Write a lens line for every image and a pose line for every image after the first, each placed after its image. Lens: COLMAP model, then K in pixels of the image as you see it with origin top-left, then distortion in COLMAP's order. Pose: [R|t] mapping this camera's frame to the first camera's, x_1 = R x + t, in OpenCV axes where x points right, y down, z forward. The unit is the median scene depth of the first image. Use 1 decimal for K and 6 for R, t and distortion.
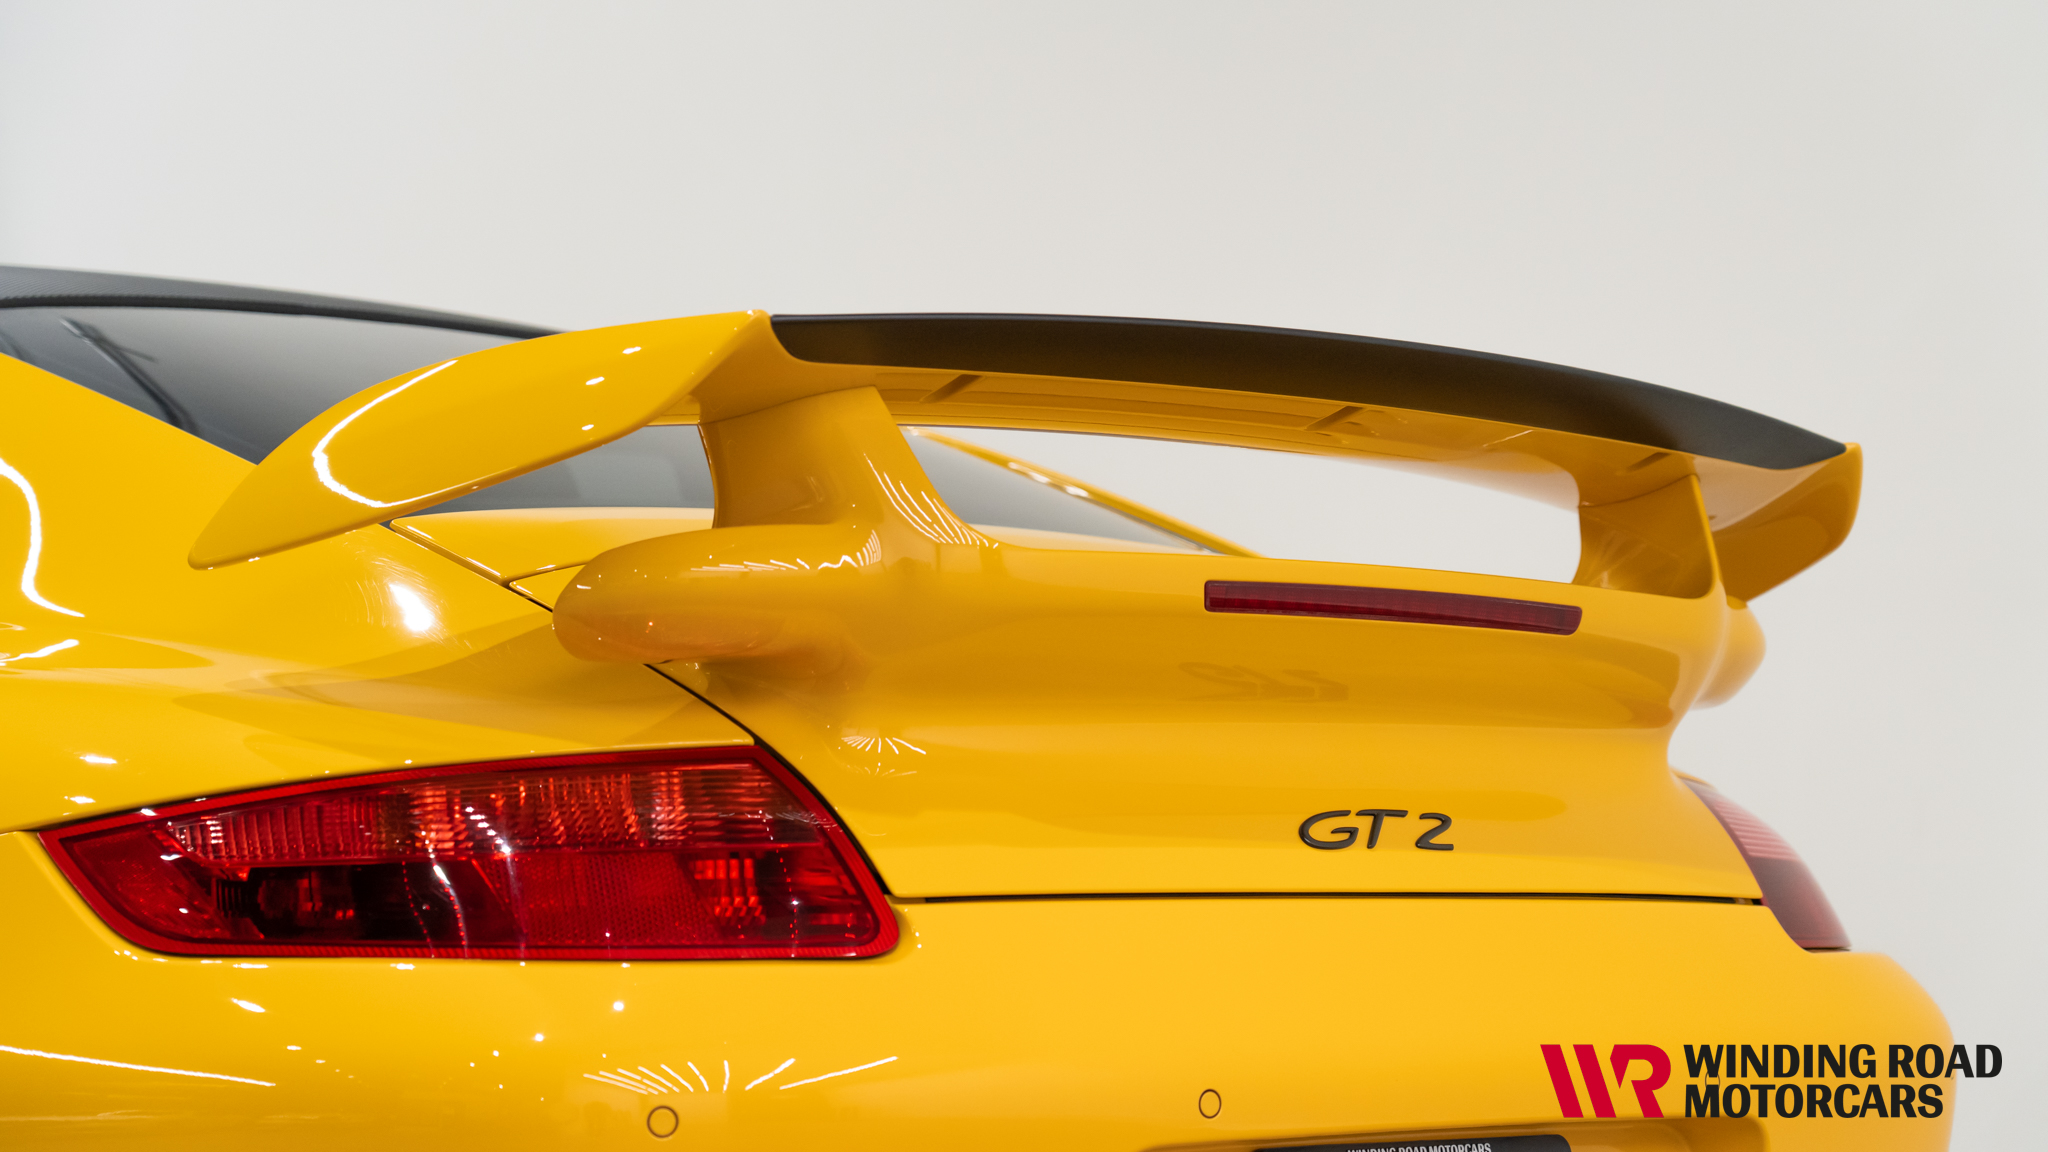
lens RADIAL K [[4334.9, 0, 1042.7], [0, 4334.9, 581.7], [0, 0, 1]] dist [-0.015443, 0.000000]
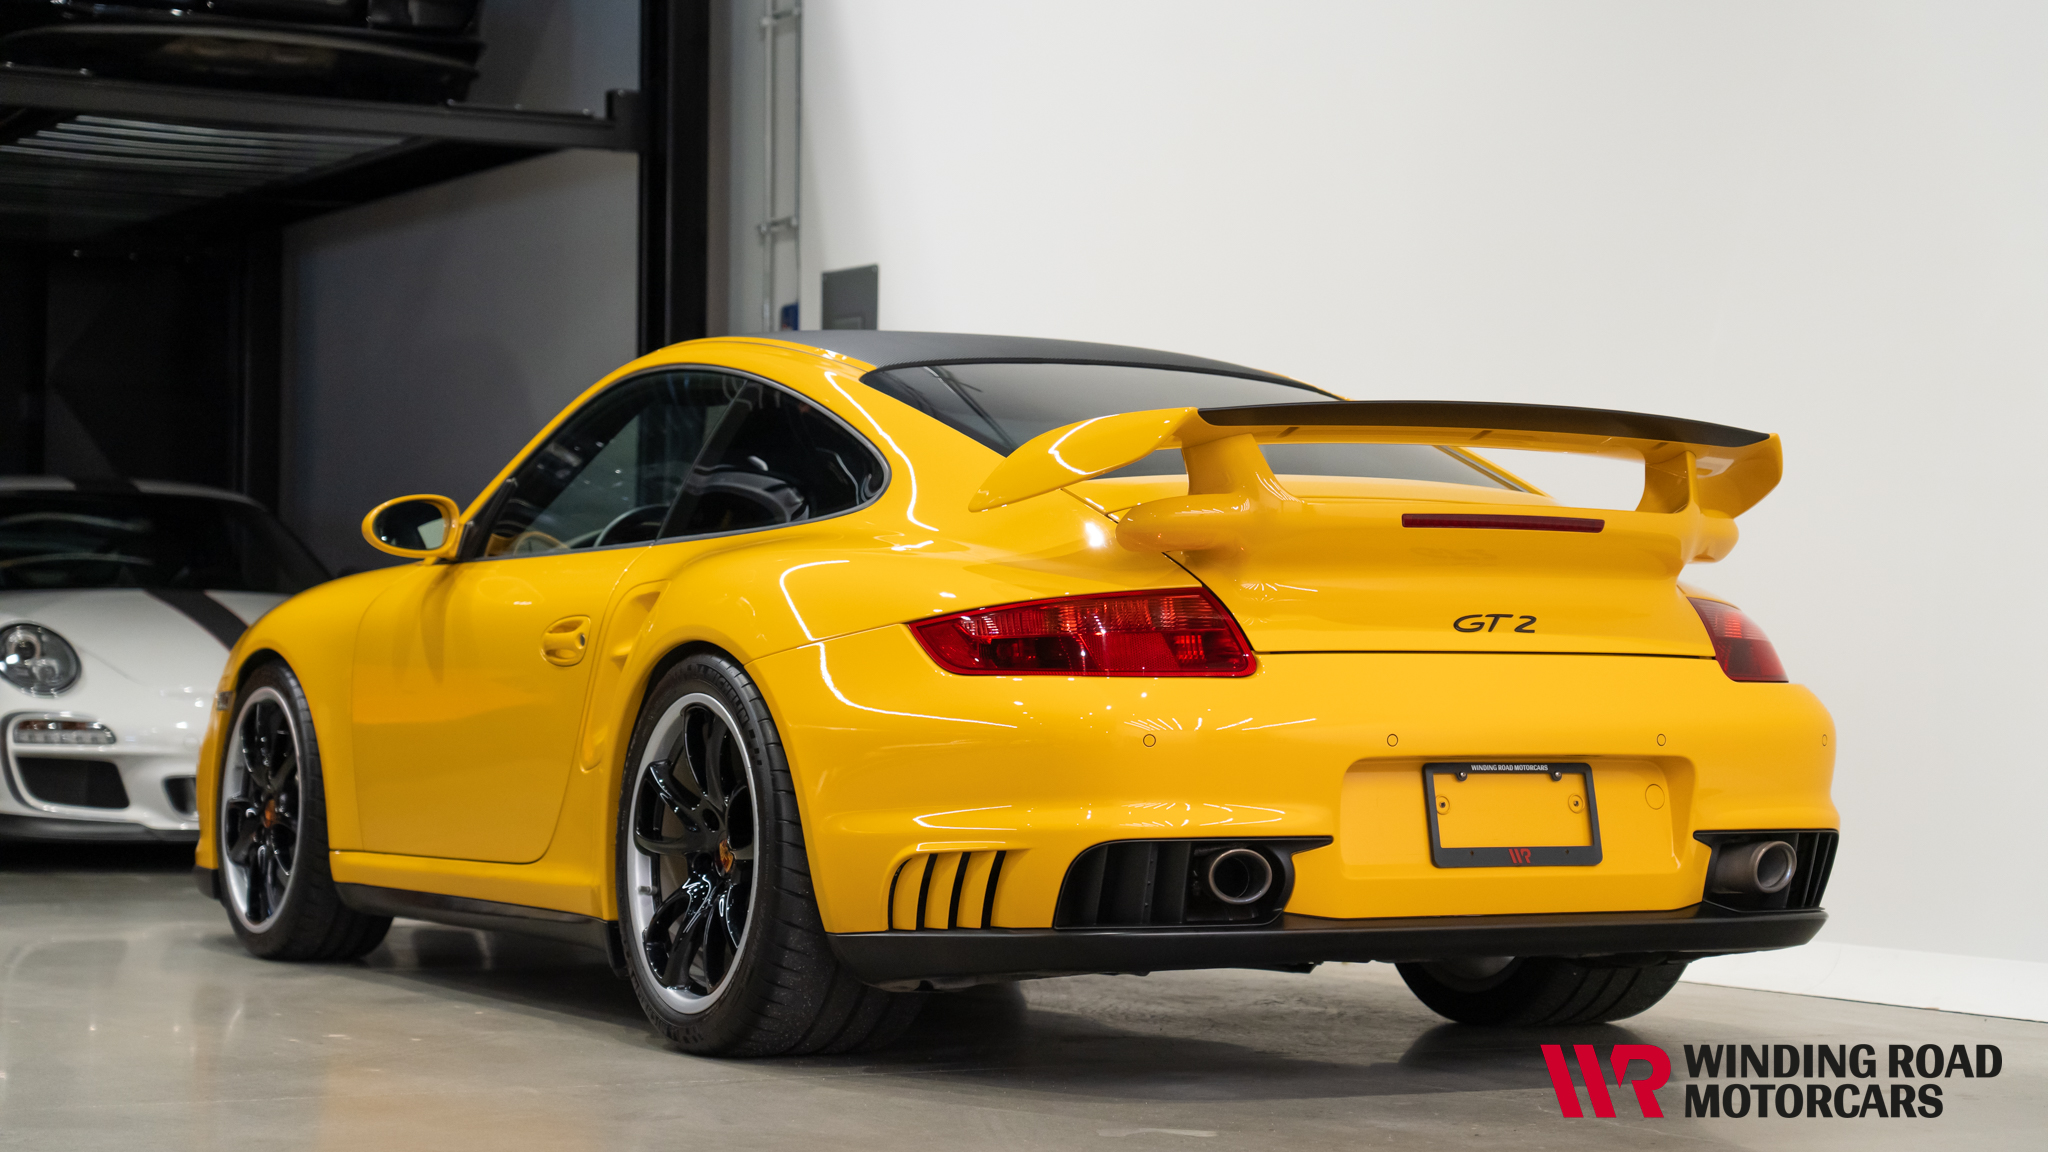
lens RADIAL K [[4334.9, 0, 1029.9], [0, 4334.9, 568.6], [0, 0, 1]] dist [-0.015443, 0.000000]
pose [[0.973602, -0.001490, -0.228249, 0.376199], [0.011809, 0.998968, 0.043849, -0.076096], [0.227948, -0.045387, 0.972615, -1.300229]]
